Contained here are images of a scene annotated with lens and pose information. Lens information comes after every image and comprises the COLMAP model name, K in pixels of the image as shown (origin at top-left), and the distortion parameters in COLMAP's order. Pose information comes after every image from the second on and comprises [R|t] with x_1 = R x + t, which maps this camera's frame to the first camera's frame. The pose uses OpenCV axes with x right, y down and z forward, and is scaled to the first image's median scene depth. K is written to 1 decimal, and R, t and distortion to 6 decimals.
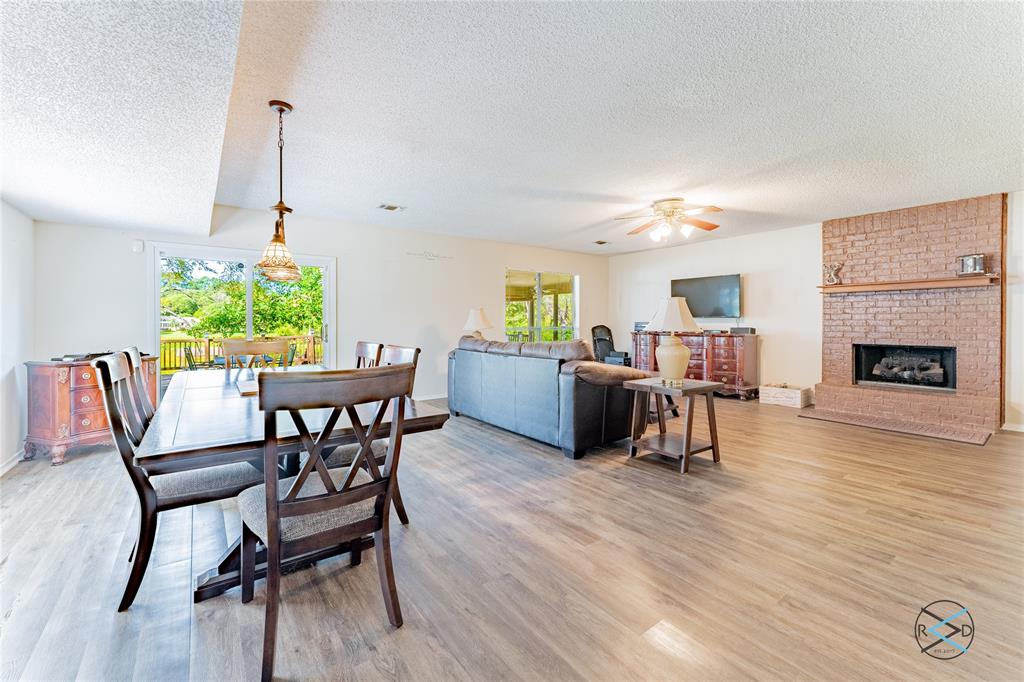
lens RADIAL K [[419.4, 0, 502.2], [0, 419.4, 328.4], [0, 0, 1]] dist [0.000097, 0.000000]
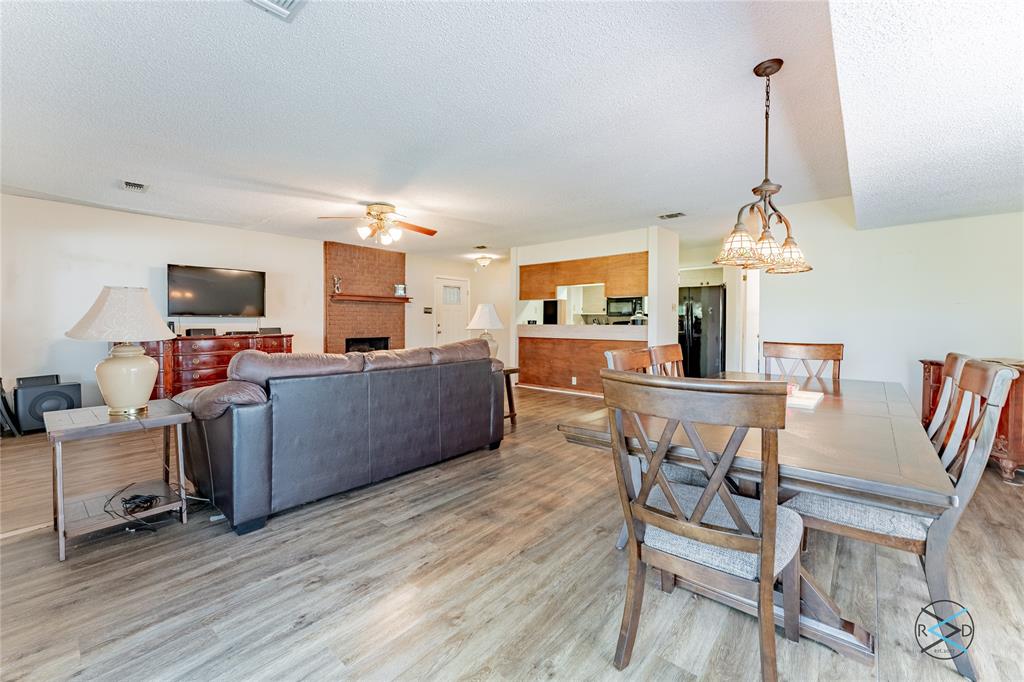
lens RADIAL K [[419.4, 0, 502.2], [0, 419.4, 328.4], [0, 0, 1]] dist [0.000097, 0.000000]
pose [[-0.227437, -0.011845, 0.973721, -0.828732], [0.011364, 0.999826, 0.014816, -0.013289], [-0.973726, 0.014435, -0.227263, 1.151569]]
